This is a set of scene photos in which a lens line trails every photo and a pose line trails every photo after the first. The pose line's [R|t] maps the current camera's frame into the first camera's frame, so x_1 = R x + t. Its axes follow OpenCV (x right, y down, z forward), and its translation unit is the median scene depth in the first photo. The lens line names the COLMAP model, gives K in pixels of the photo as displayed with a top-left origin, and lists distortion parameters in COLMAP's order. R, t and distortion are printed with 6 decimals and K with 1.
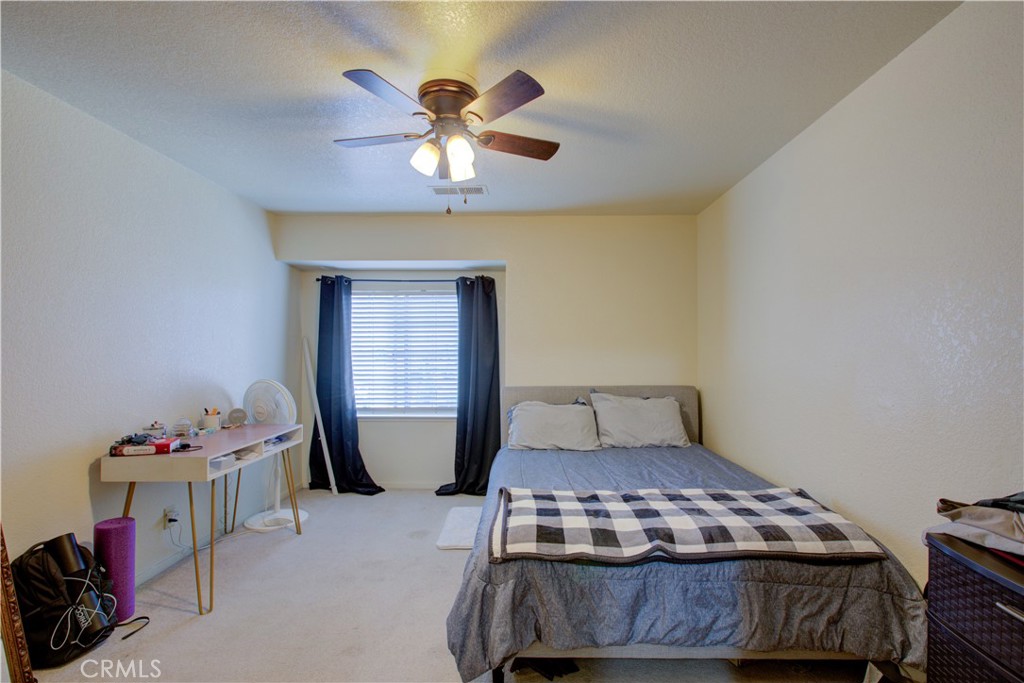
lens RADIAL K [[471.1, 0, 511.8], [0, 471.1, 350.3], [0, 0, 1]] dist [-0.005880, 0.002613]
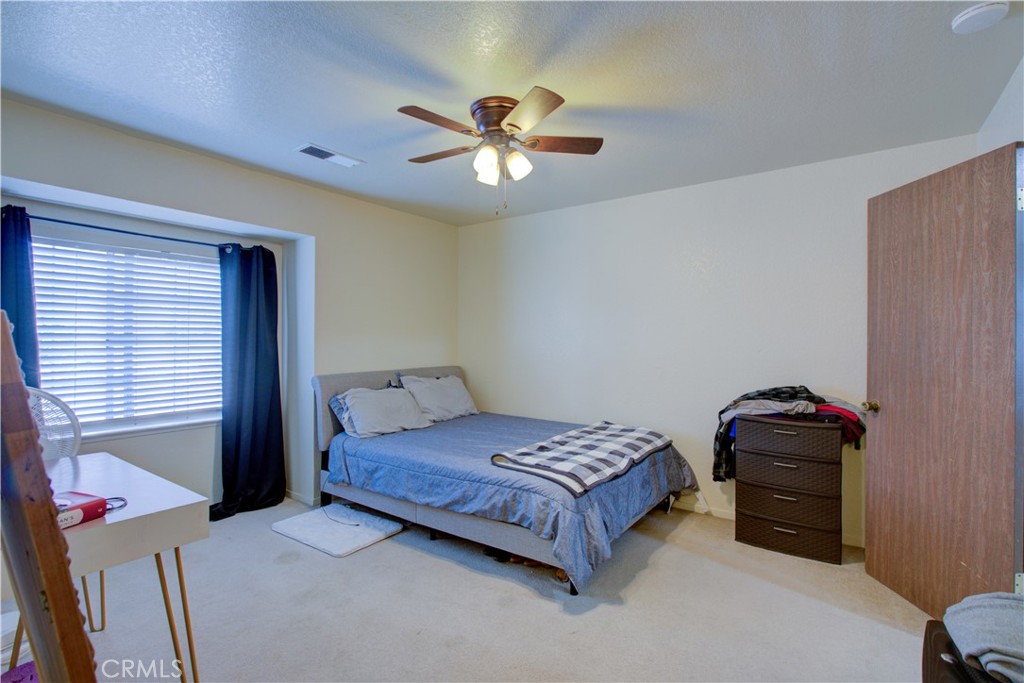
lens RADIAL K [[471.1, 0, 511.5], [0, 471.1, 339.9], [0, 0, 1]] dist [-0.005880, 0.002613]
pose [[0.584684, 0.002184, 0.811258, -0.478965], [-0.005709, 0.999983, 0.001422, 0.004413], [-0.811241, -0.005463, 0.584687, 0.150082]]
